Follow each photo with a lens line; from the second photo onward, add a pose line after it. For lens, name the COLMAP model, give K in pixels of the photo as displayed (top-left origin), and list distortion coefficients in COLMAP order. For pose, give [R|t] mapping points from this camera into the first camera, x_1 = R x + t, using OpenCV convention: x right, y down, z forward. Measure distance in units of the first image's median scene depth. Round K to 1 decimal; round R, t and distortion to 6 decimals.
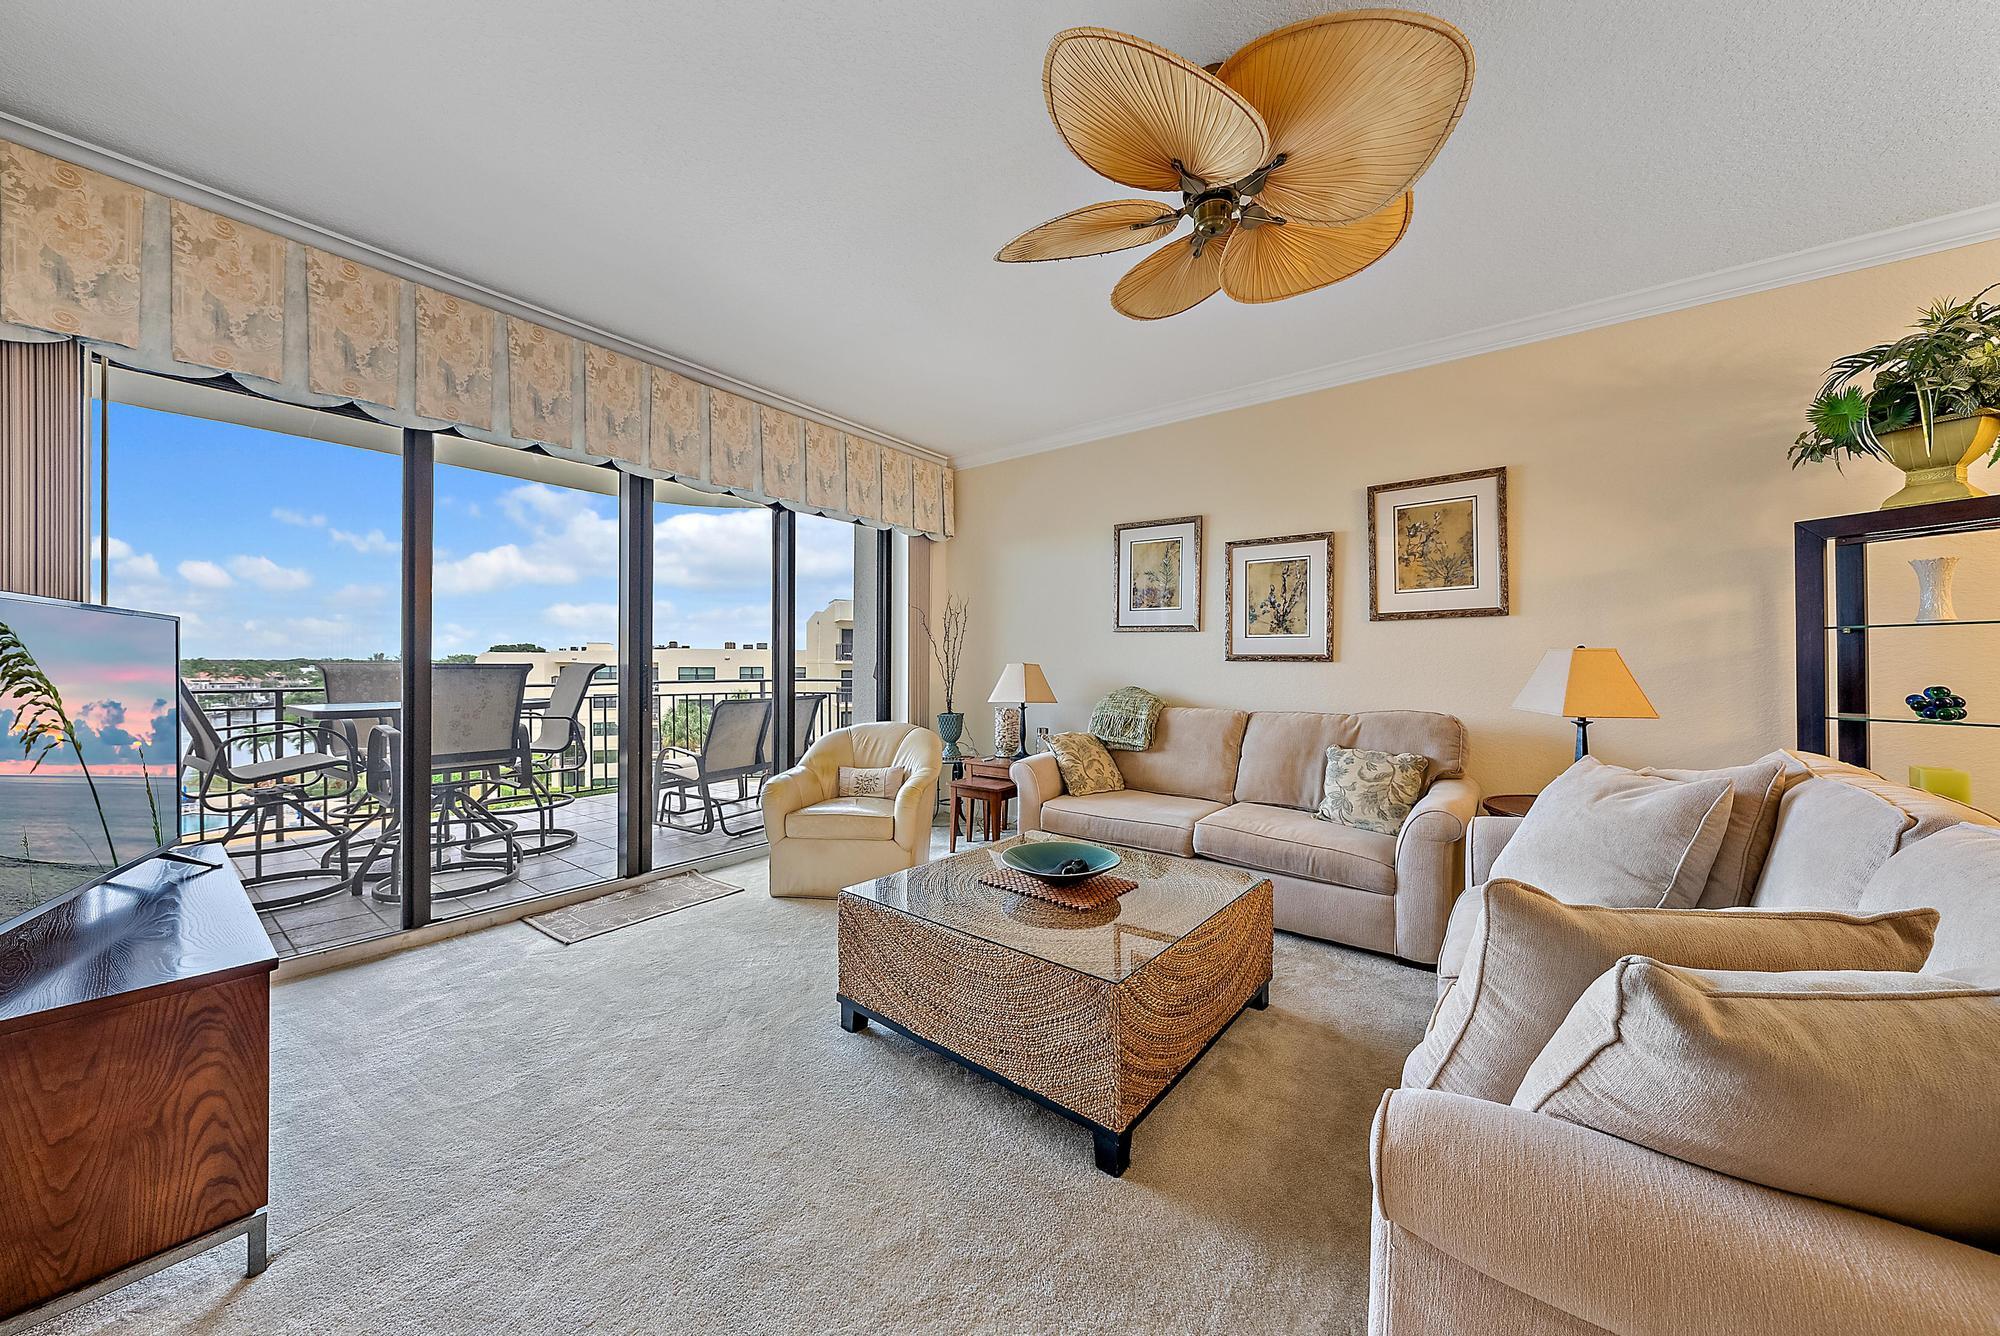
lens RADIAL K [[677.7, 0, 1008.0], [0, 677.7, 659.2], [0, 0, 1]] dist [0.000491, 0.000030]
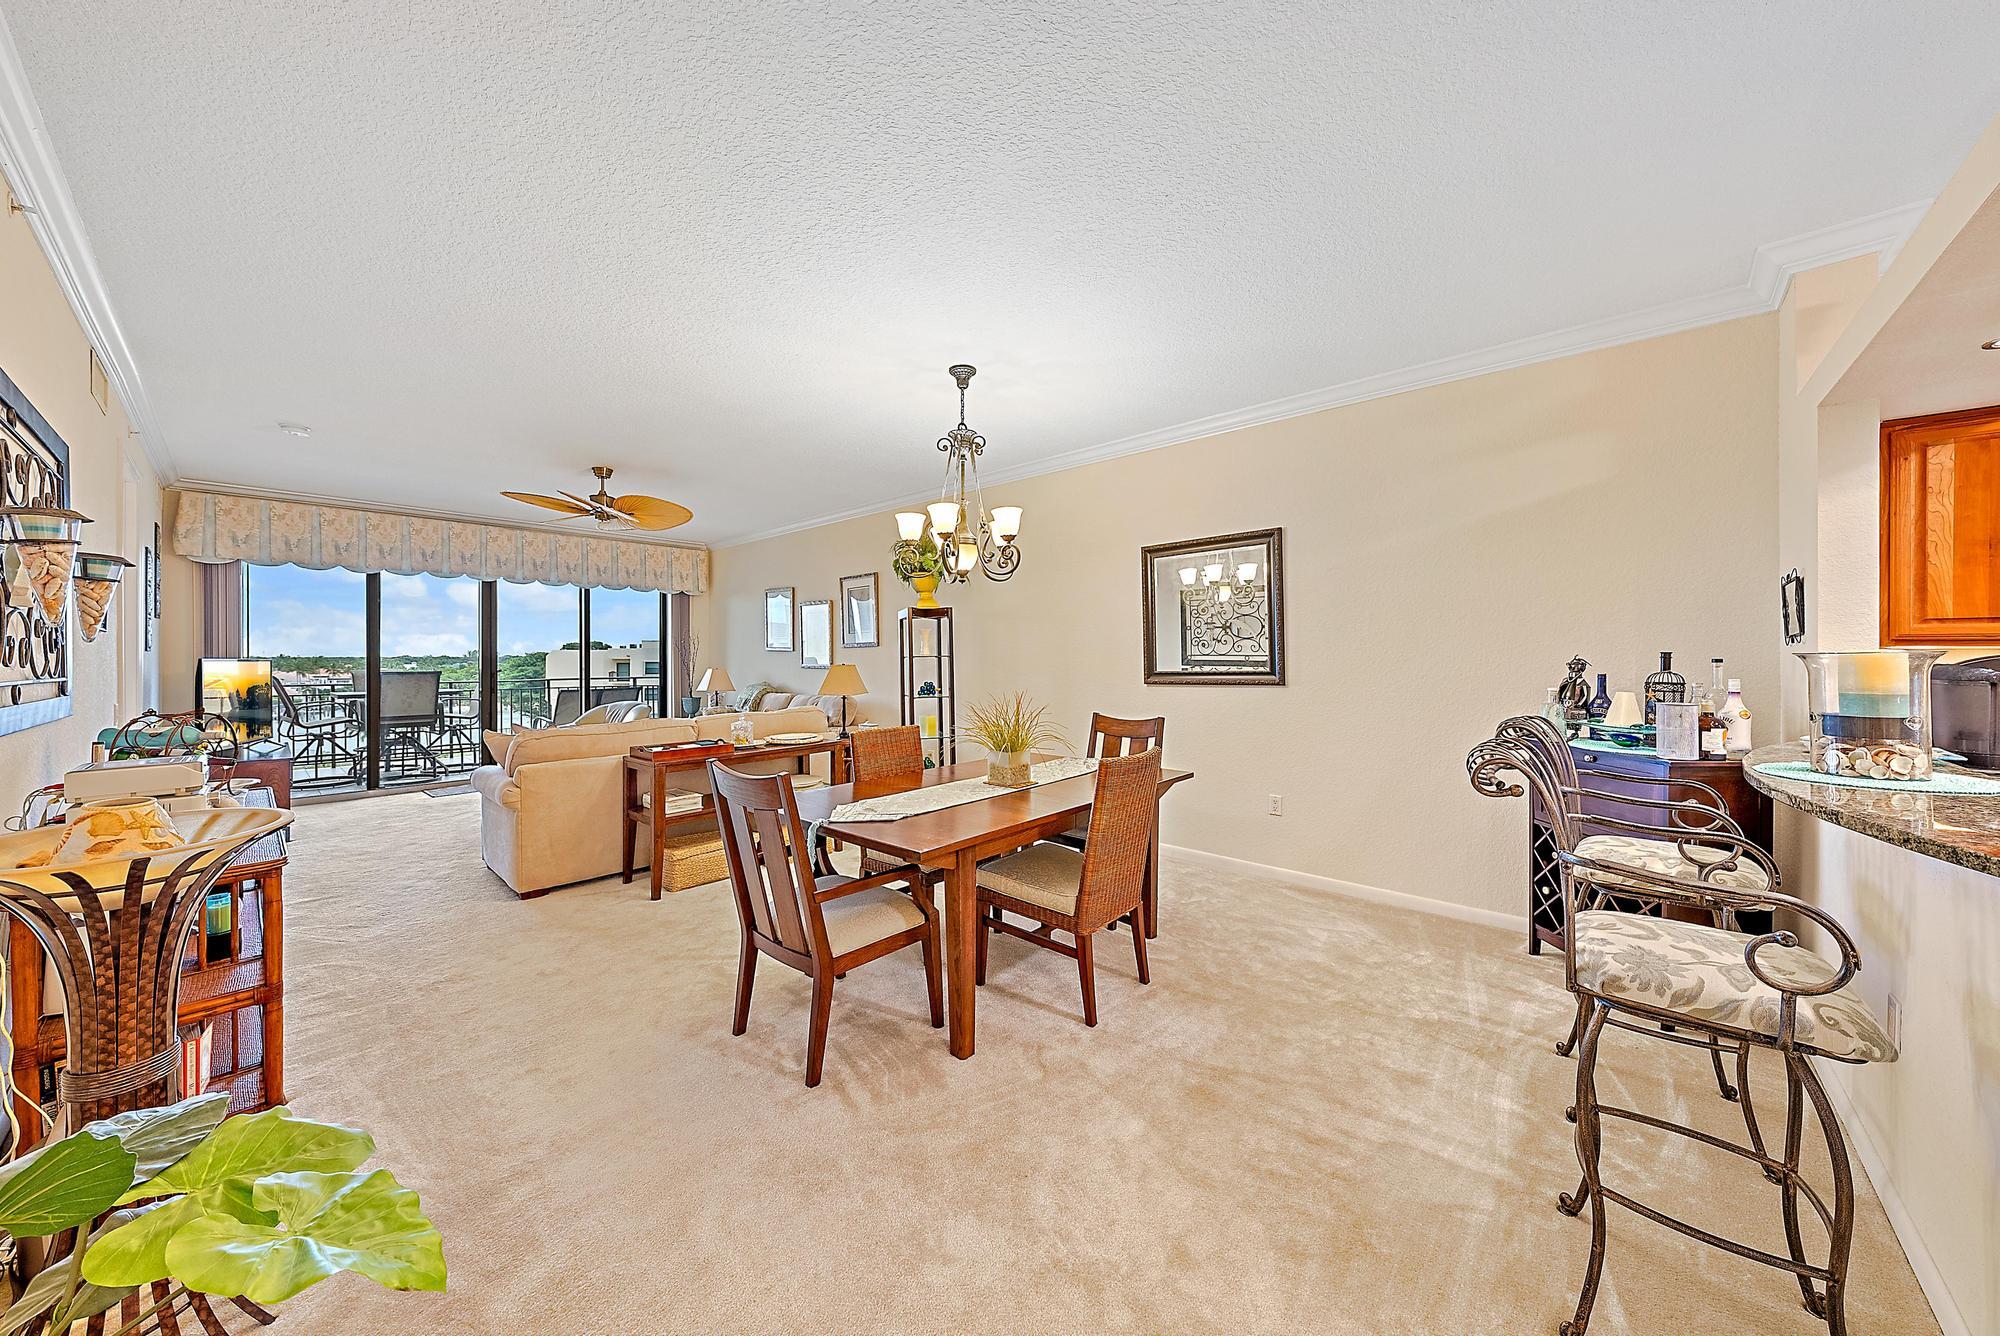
lens RADIAL K [[677.7, 0, 1008.0], [0, 677.7, 659.2], [0, 0, 1]] dist [0.000491, 0.000030]
pose [[0.997057, -0.004774, -0.076513, 1.155801], [0.005592, 0.999929, 0.010479, -0.044212], [0.076458, -0.010876, 0.997014, -0.893128]]
